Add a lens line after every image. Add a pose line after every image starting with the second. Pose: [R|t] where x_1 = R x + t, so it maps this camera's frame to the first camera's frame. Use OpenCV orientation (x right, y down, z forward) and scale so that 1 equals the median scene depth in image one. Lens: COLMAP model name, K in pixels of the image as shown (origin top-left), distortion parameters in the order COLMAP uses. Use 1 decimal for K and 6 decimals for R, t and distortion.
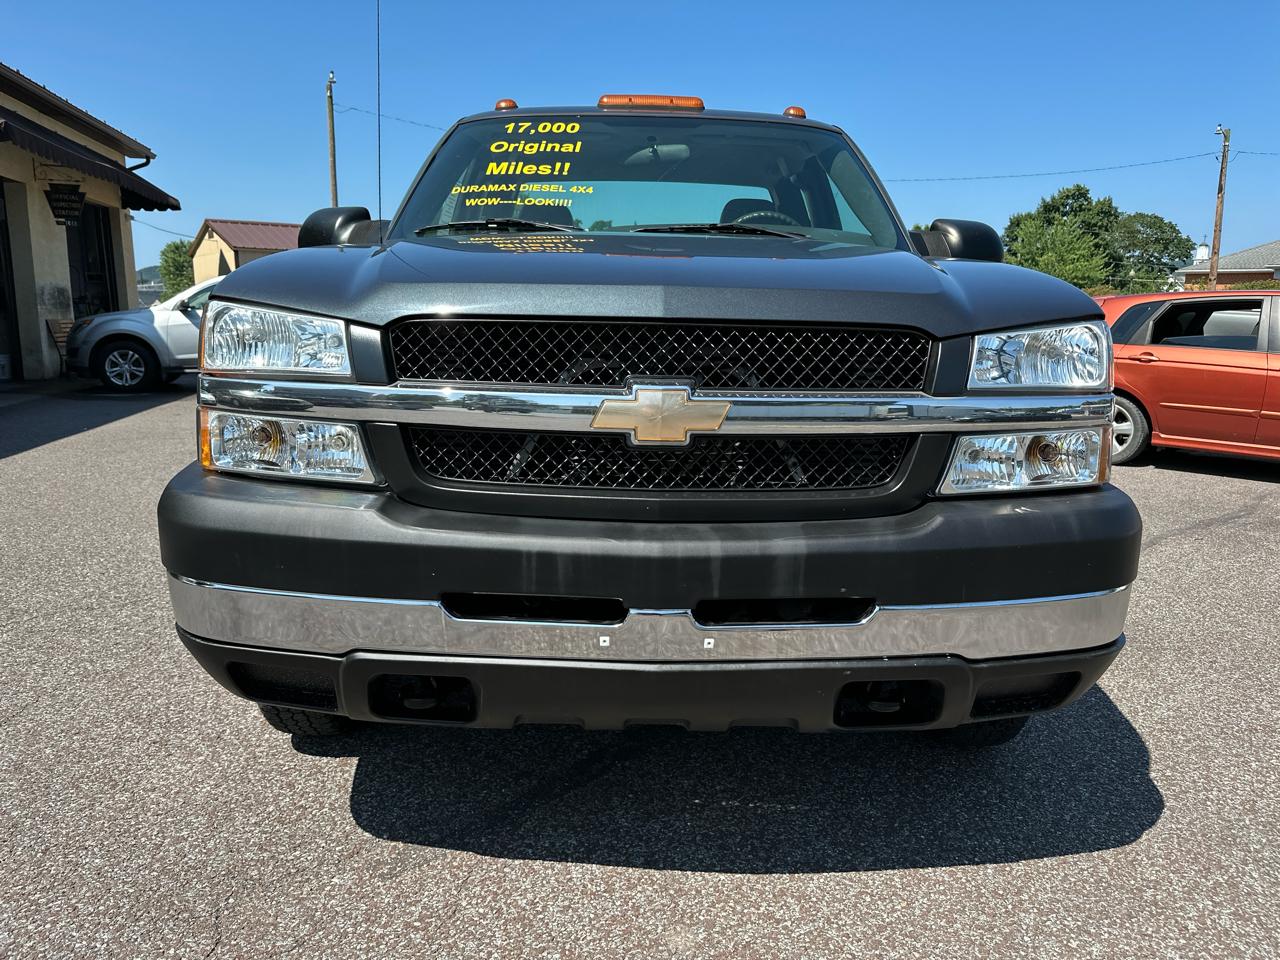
lens RADIAL K [[894.3, 0, 632.7], [0, 894.3, 488.5], [0, 0, 1]] dist [0.001737, -0.023671]
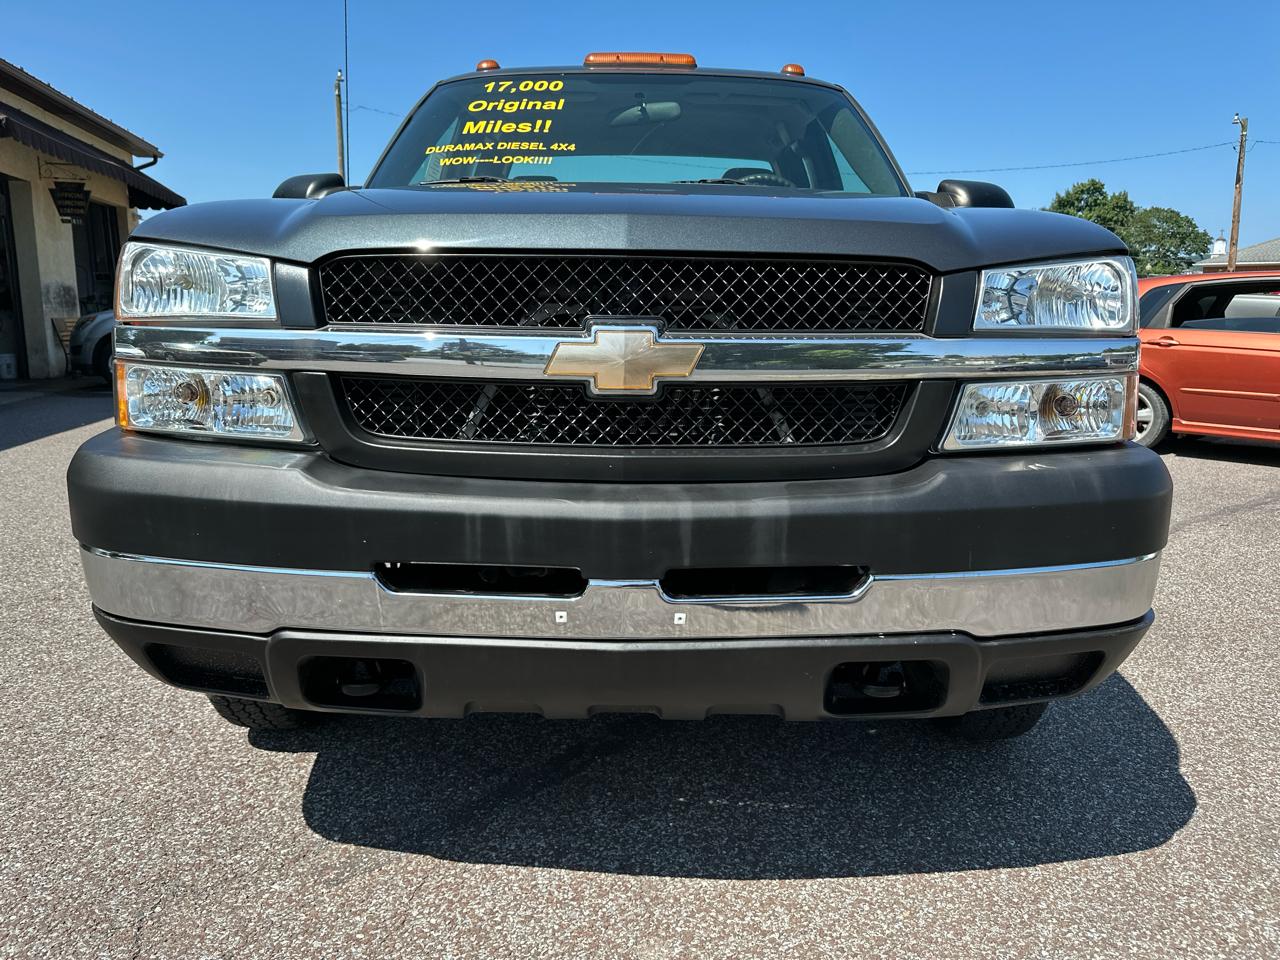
lens RADIAL K [[894.3, 0, 637.2], [0, 894.3, 487.7], [0, 0, 1]] dist [0.001737, -0.023671]
pose [[0.999924, -0.005428, -0.011080, 0.044978], [0.005411, 0.999984, -0.001632, 0.038056], [0.011089, 0.001572, 0.999937, 0.100259]]
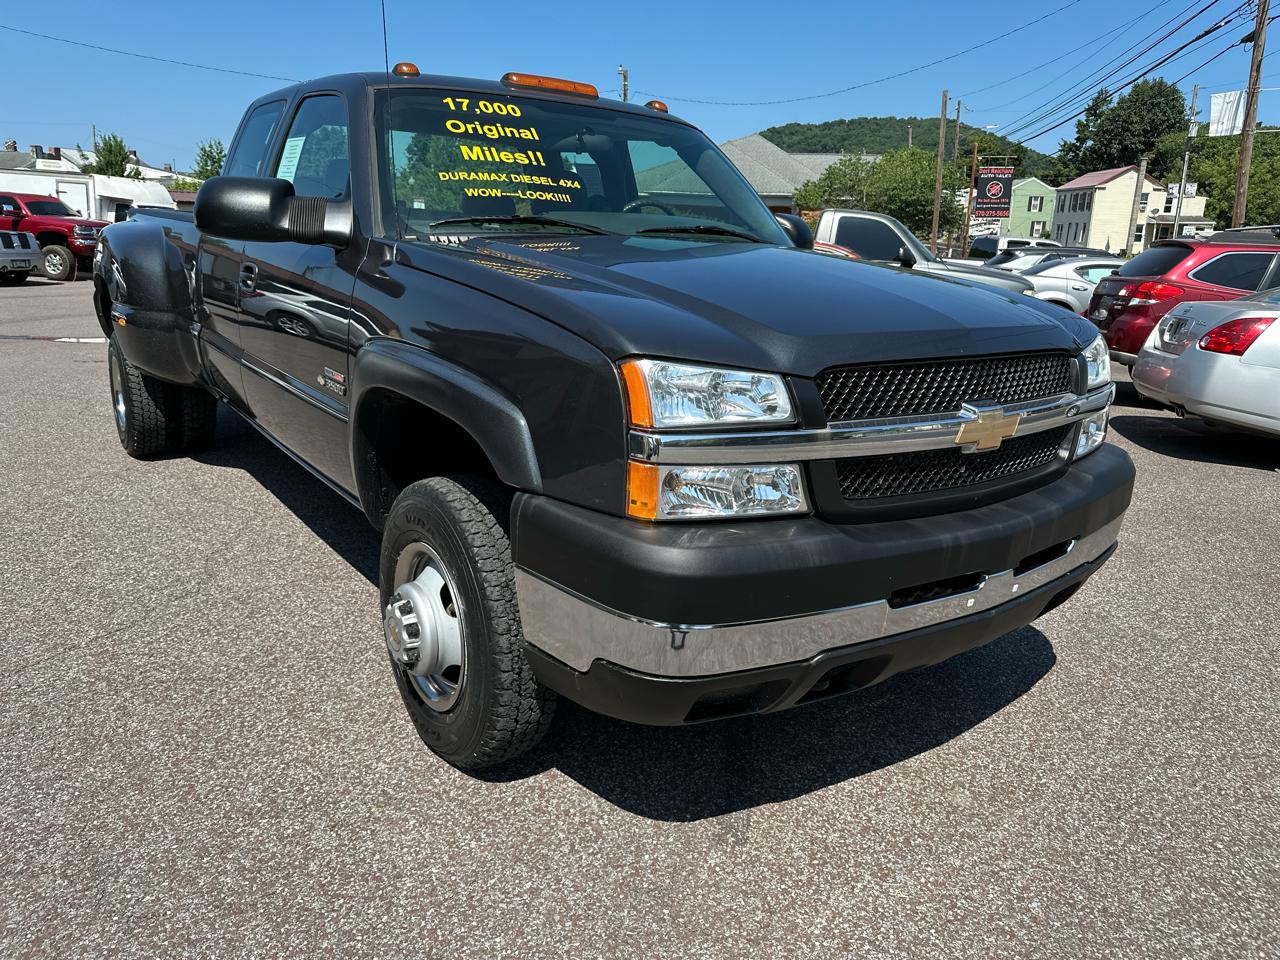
lens RADIAL K [[894.3, 0, 631.6], [0, 894.3, 491.8], [0, 0, 1]] dist [0.001737, -0.023671]
pose [[0.818324, -0.145755, 0.555968, -0.962492], [0.087753, 0.987654, 0.129764, -0.175456], [-0.568018, -0.057401, 0.821012, 0.154480]]
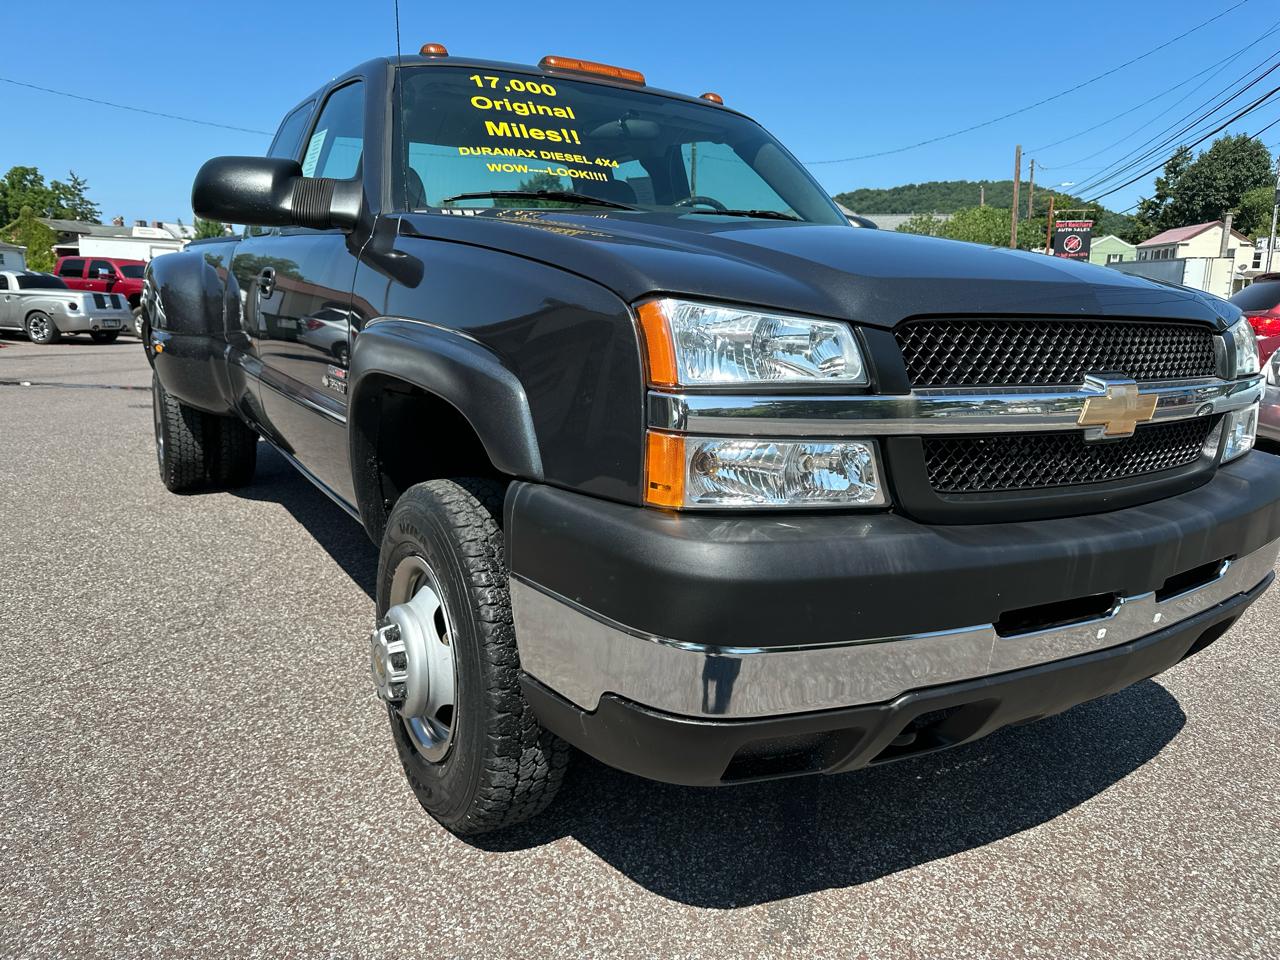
lens RADIAL K [[894.3, 0, 635.7], [0, 894.3, 492.4], [0, 0, 1]] dist [0.001737, -0.023671]
pose [[0.857817, -0.102898, 0.503549, -0.814483], [0.086305, 0.994680, 0.056234, -0.078271], [-0.506656, -0.004779, 0.862135, 0.312207]]
